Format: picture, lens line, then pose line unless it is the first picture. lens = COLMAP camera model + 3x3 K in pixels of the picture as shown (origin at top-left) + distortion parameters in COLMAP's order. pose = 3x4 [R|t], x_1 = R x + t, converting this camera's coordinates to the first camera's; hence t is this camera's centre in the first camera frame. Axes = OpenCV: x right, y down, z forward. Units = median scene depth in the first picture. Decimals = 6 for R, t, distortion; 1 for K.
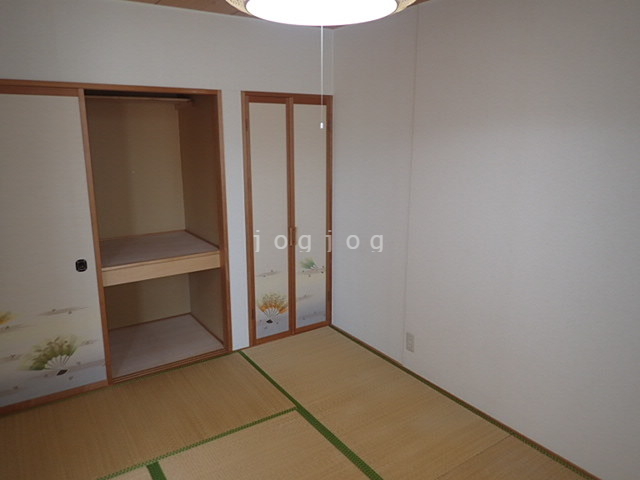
lens RADIAL K [[465.3, 0, 322.2], [0, 465.3, 236.9], [0, 0, 1]] dist [-0.003224, 0.000459]
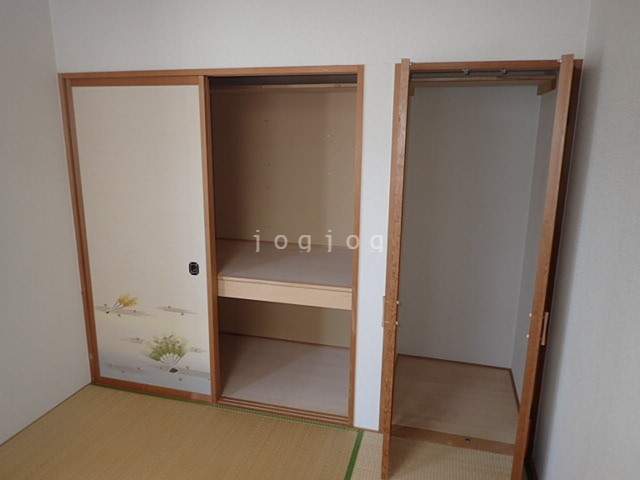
lens RADIAL K [[503.3, 0, 318.9], [0, 503.3, 240.5], [0, 0, 1]] dist [-0.002265, -0.000678]
pose [[0.640147, 0.184450, -0.745781, 0.377537], [-0.169046, 0.980777, 0.097469, -0.132554], [0.749423, 0.063677, 0.659022, 0.519728]]
